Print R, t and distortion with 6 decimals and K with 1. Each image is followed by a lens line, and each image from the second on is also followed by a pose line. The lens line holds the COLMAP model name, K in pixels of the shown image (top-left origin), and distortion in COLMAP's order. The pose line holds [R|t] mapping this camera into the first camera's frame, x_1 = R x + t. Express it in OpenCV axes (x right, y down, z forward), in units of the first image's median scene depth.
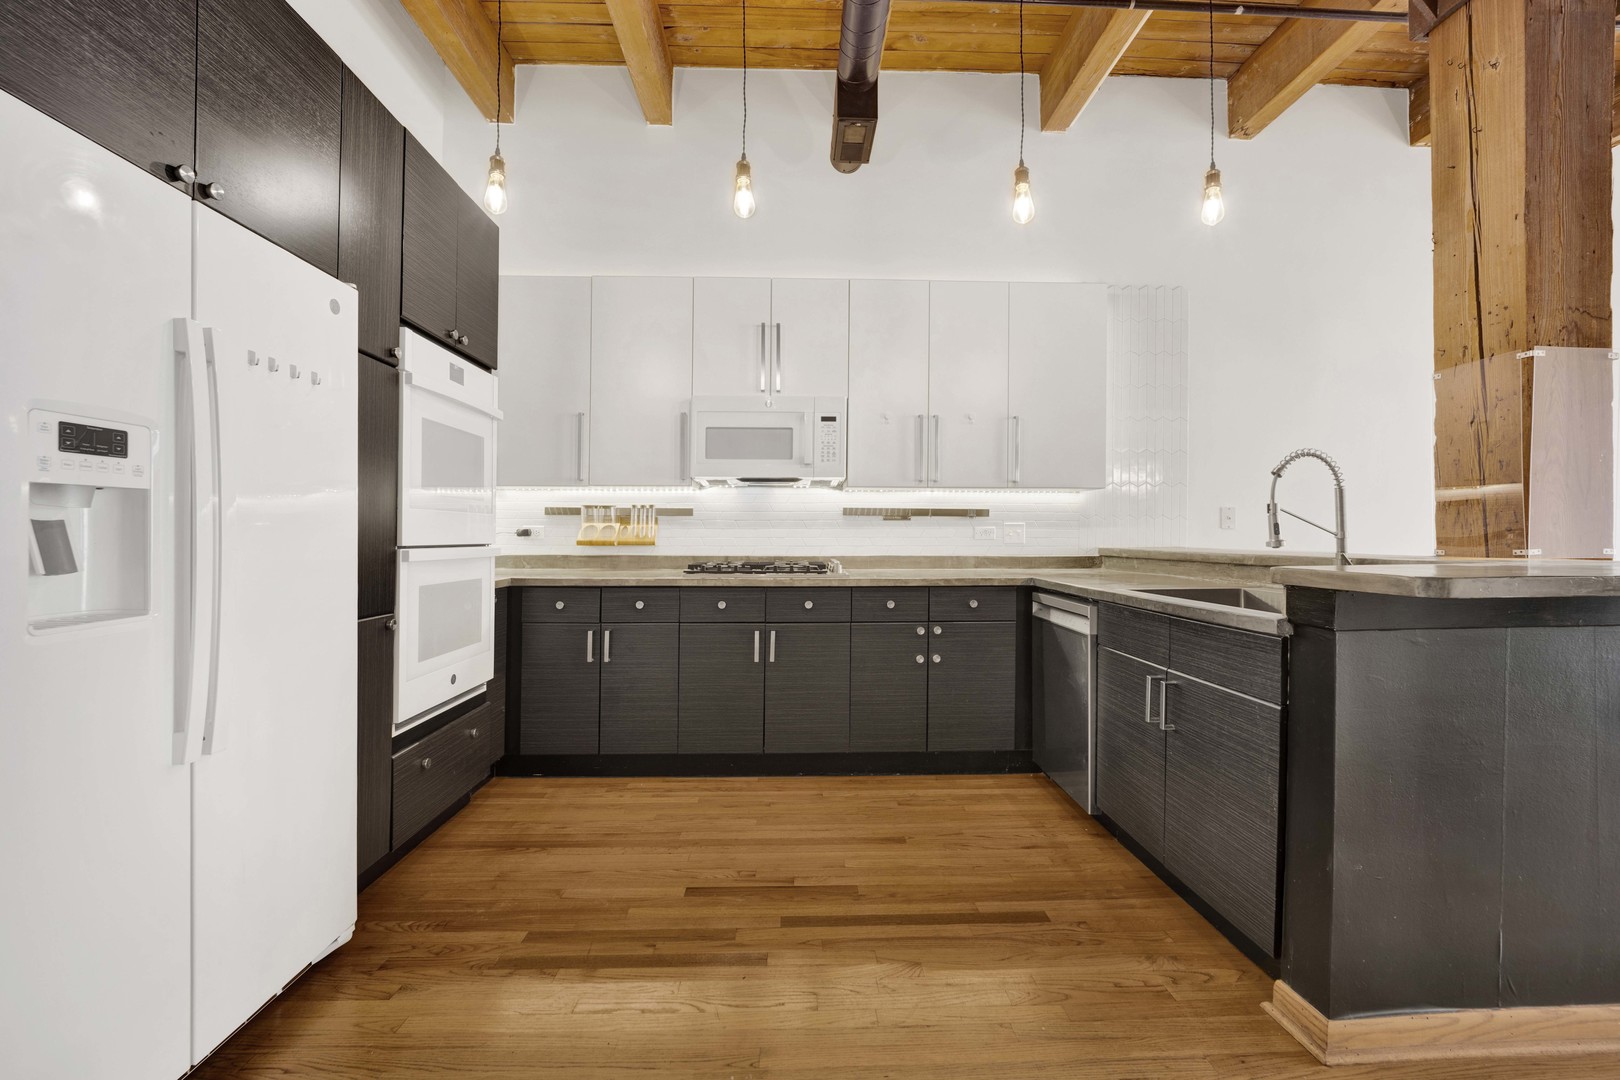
lens RADIAL K [[670.7, 0, 810.0], [0, 670.7, 540.0], [0, 0, 1]] dist [-0.022369, 0.000127]
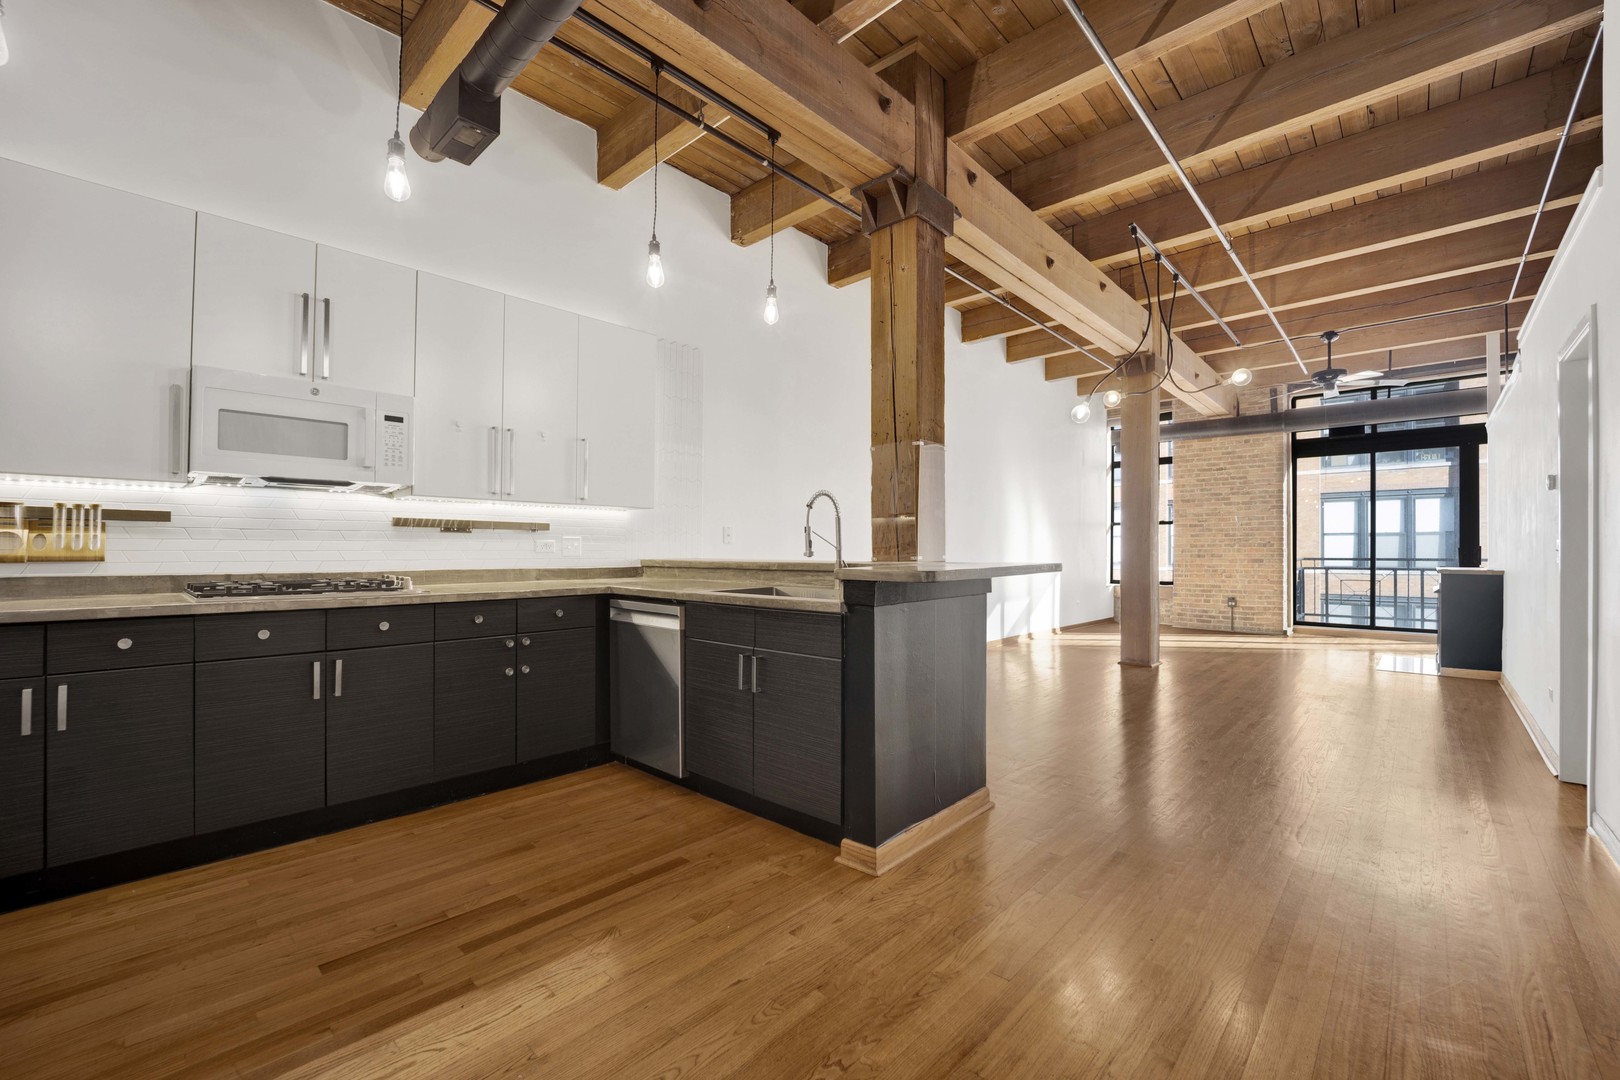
lens RADIAL K [[670.7, 0, 810.0], [0, 670.7, 540.0], [0, 0, 1]] dist [-0.022369, 0.000127]
pose [[0.699508, 0.010051, 0.714554, -0.258649], [0.004761, 0.999813, -0.018724, 0.001751], [-0.714609, 0.016499, 0.699330, -0.024013]]
